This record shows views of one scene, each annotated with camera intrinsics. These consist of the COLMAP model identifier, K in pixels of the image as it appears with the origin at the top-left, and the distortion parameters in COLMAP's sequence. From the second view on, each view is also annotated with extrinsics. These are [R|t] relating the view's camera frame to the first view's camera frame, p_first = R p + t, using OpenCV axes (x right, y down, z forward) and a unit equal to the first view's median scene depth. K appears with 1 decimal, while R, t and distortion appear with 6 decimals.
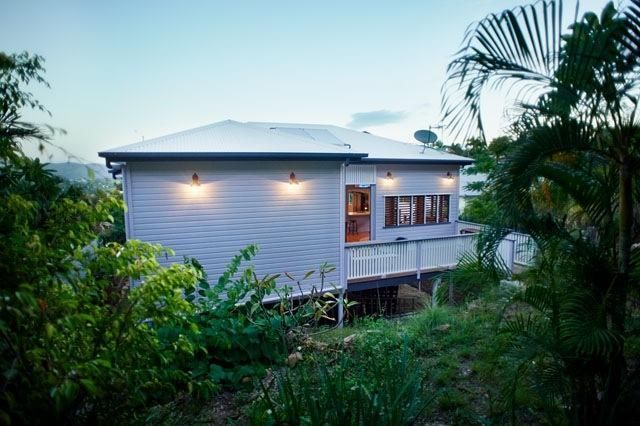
lens RADIAL K [[363.0, 0, 320.0], [0, 363.0, 213.0], [0, 0, 1]] dist [-0.102145, 0.076722]
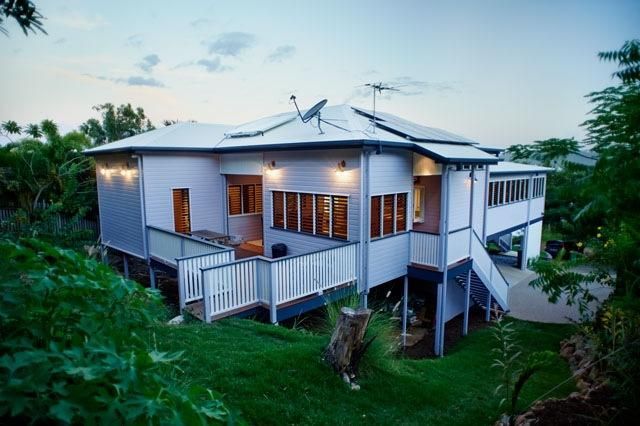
lens RADIAL K [[363.0, 0, 320.0], [0, 363.0, 213.0], [0, 0, 1]] dist [-0.102145, 0.076722]
pose [[0.417365, 0.132270, -0.899061, 0.953749], [-0.091304, 0.990448, 0.103329, -0.088260], [0.904141, 0.038962, 0.425455, 0.725118]]
